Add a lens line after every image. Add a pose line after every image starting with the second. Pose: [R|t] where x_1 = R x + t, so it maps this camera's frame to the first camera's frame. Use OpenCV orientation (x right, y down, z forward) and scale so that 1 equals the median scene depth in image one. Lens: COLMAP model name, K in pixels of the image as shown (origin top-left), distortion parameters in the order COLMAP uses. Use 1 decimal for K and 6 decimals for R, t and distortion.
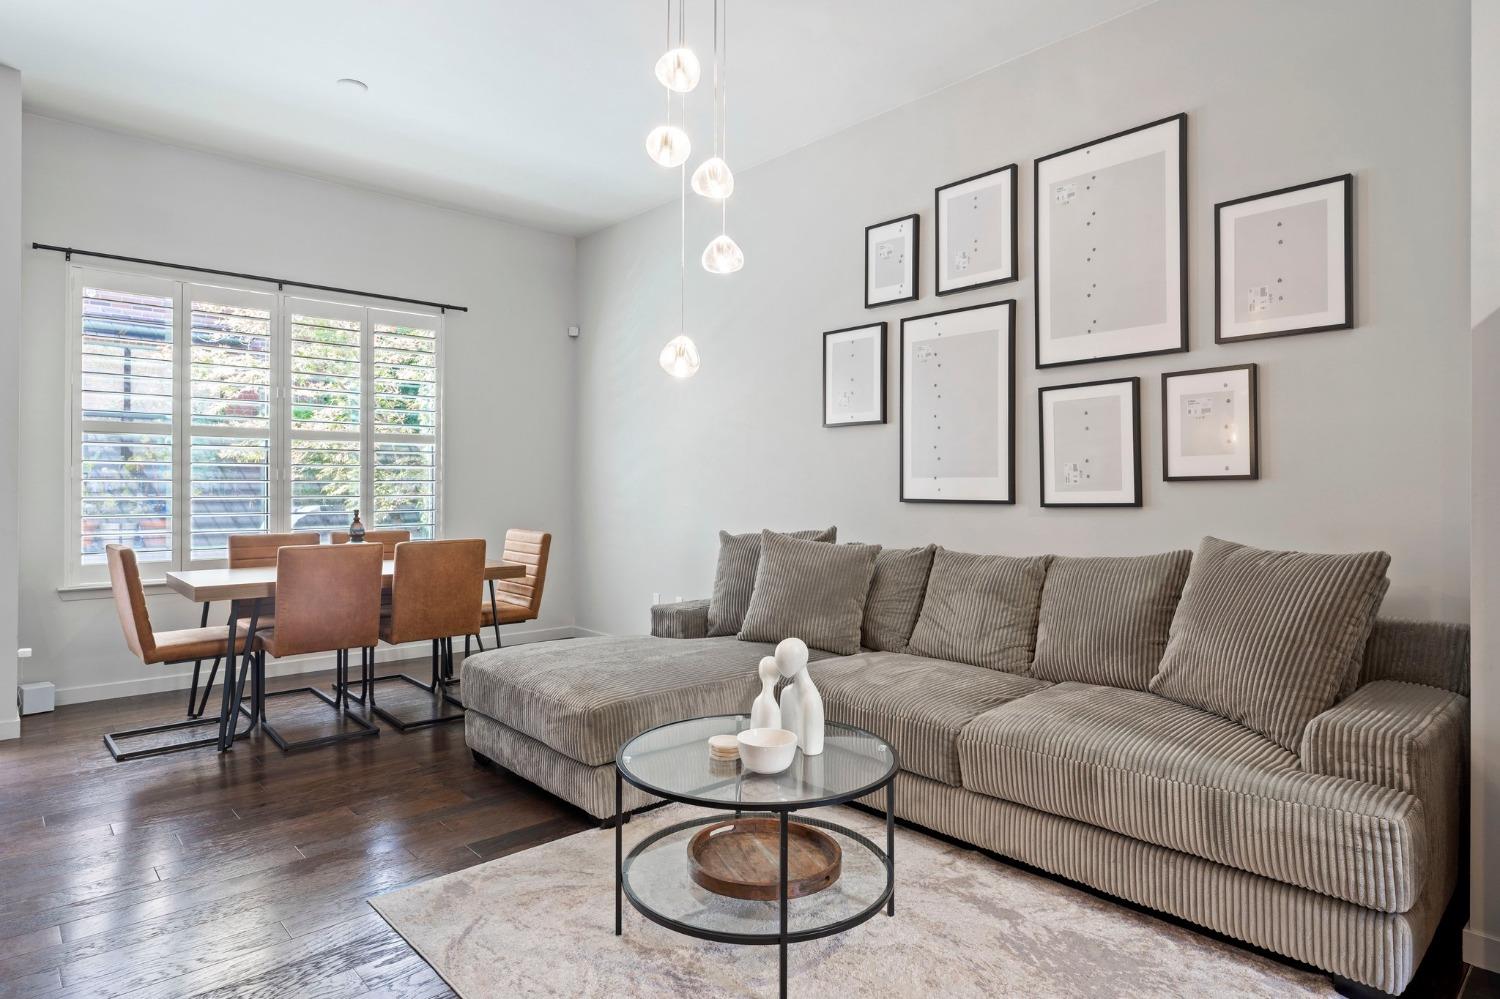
lens RADIAL K [[837.6, 0, 749.4], [0, 837.6, 481.9], [0, 0, 1]] dist [0.001560, -0.001554]
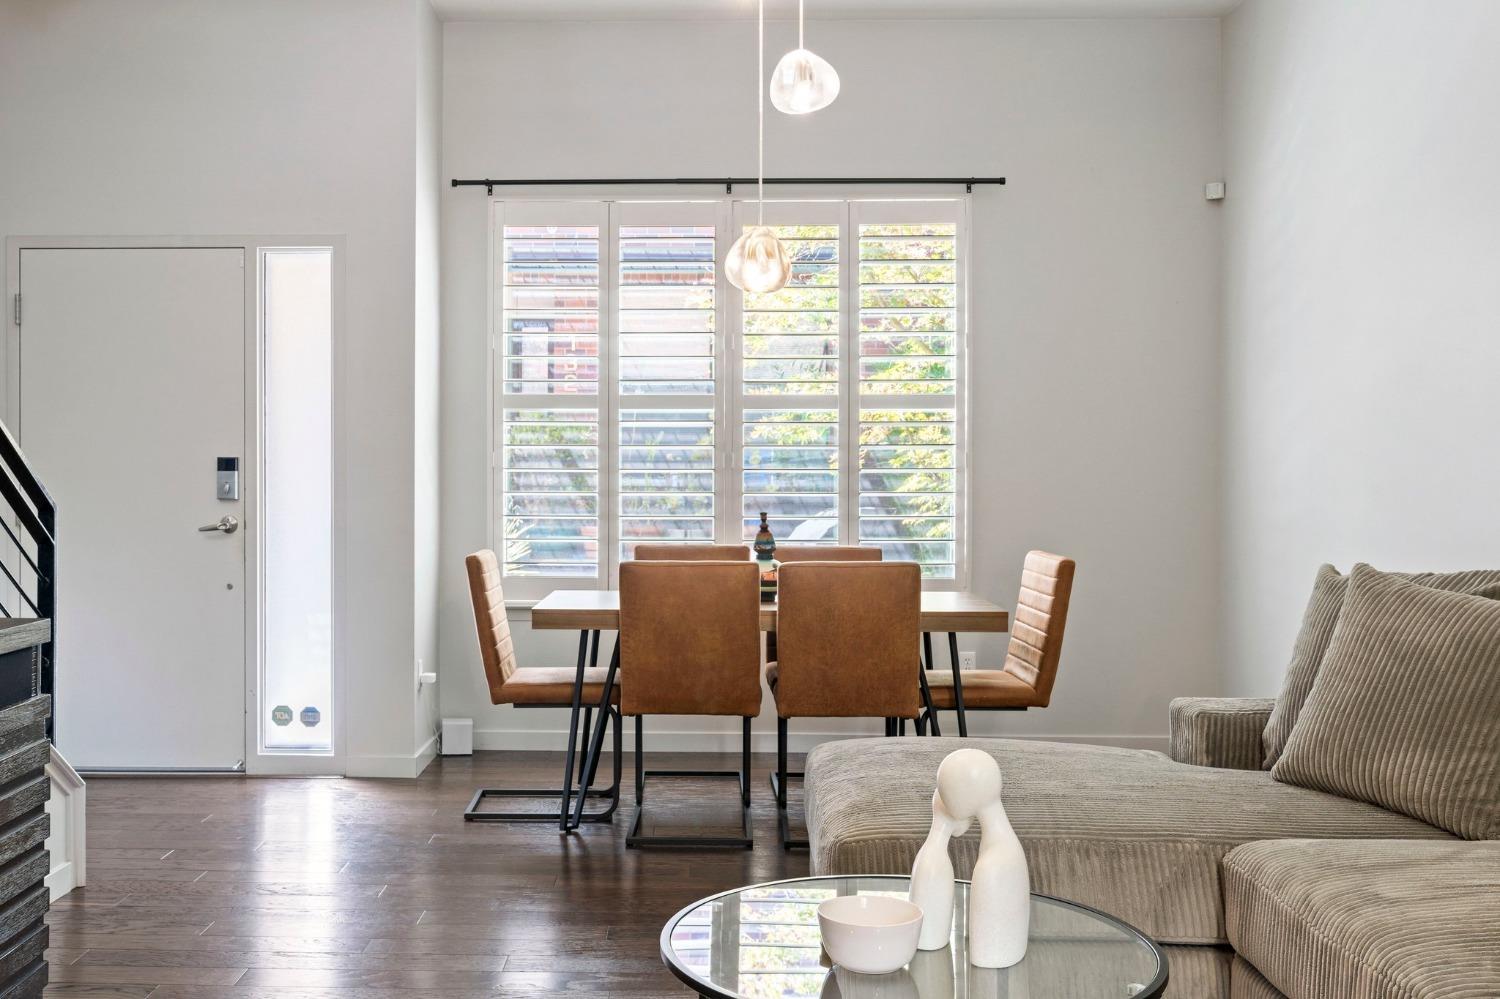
lens RADIAL K [[1511.7, 0, 656.1], [0, 1511.7, 473.8], [0, 0, 1]] dist [0.002049, 0.000000]
pose [[0.719188, -0.002613, -0.694811, 0.322304], [0.002485, 0.999996, -0.001188, 0.004122], [0.694811, -0.000872, 0.719192, 0.078219]]
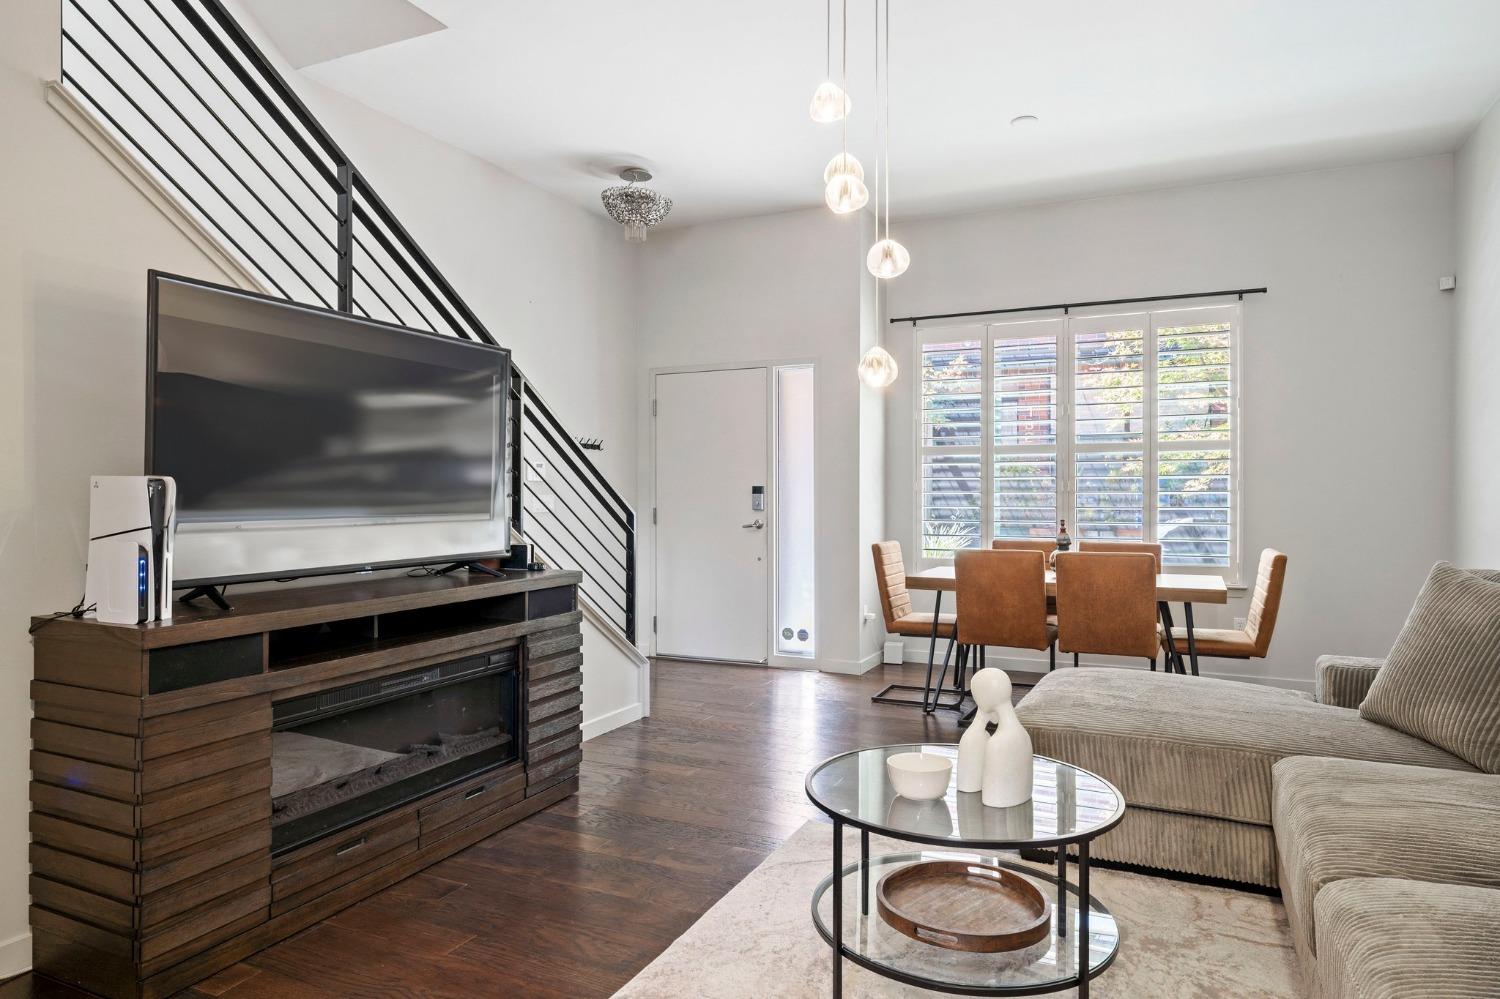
lens RADIAL K [[922.5, 0, 750.4], [0, 922.5, 490.3], [0, 0, 1]] dist [0.002215, 0.004070]
pose [[0.382794, -0.008266, -0.923797, 0.458719], [0.002971, 0.999966, -0.007717, 0.005039], [0.923829, 0.000209, 0.382806, 0.218965]]
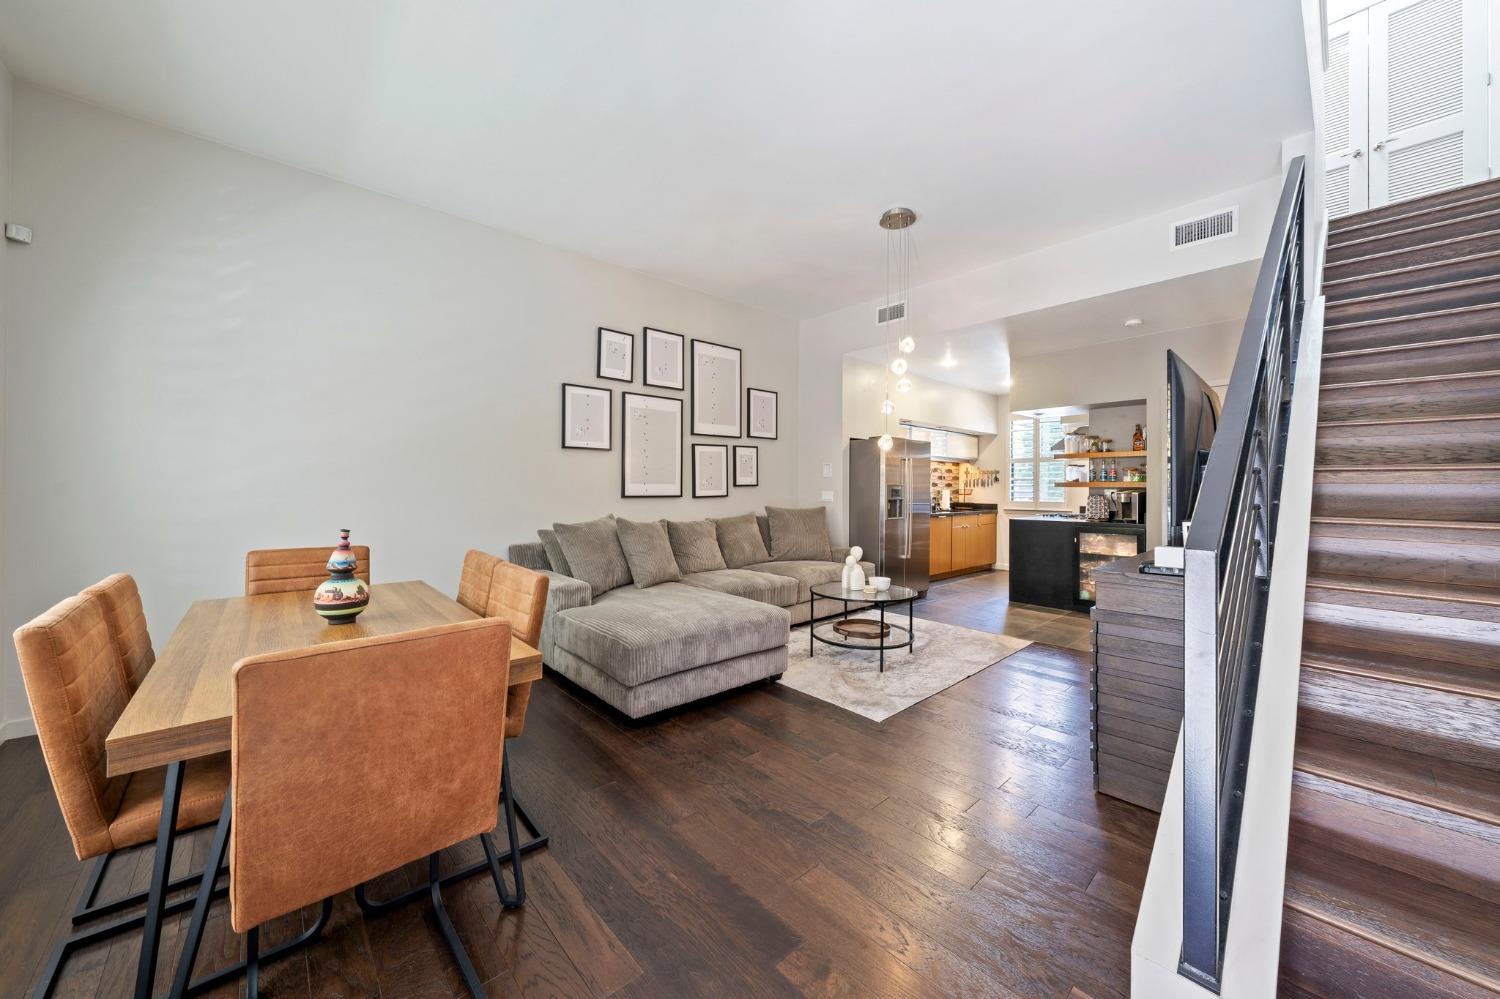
lens RADIAL K [[532.9, 0, 749.4], [0, 532.9, 490.1], [0, 0, 1]] dist [-0.002981, -0.000245]
pose [[0.011754, -0.008249, 0.999897, -0.913308], [-0.008499, 0.999929, 0.008350, -0.002847], [-0.999895, -0.008596, 0.011683, 0.727278]]
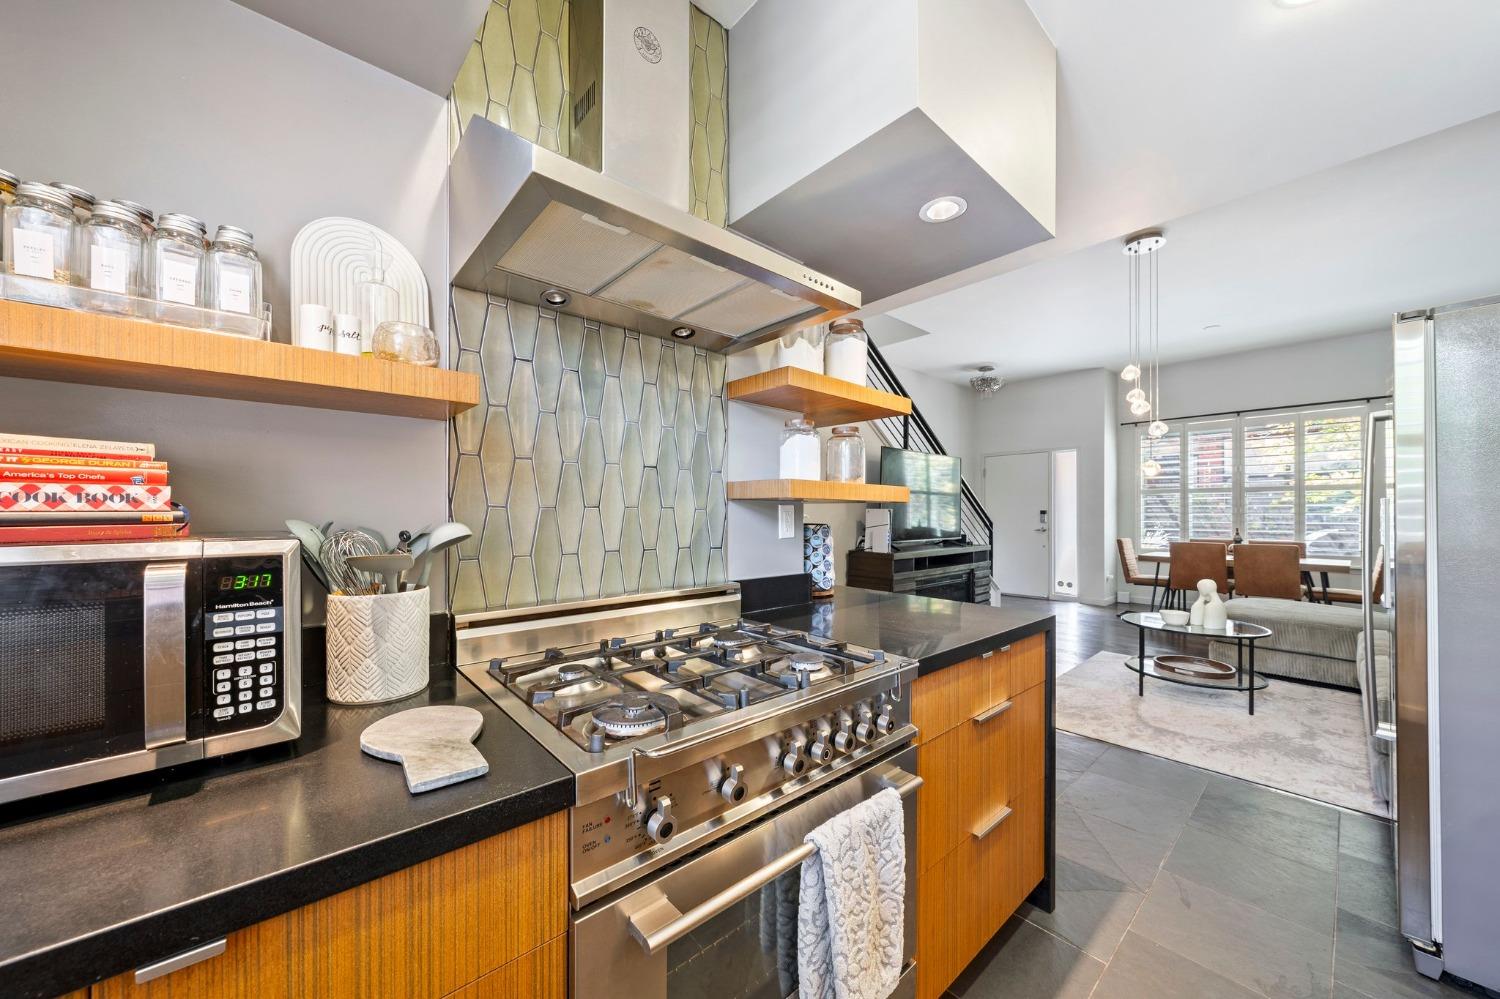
lens RADIAL K [[532.9, 0, 742.3], [0, 532.9, 507.3], [0, 0, 1]] dist [-0.002981, -0.000245]
pose [[-0.024683, -0.015239, -0.999579, 0.864427], [-0.001309, 0.999883, -0.015211, 0.004868], [0.999694, 0.000933, -0.024700, -0.150371]]
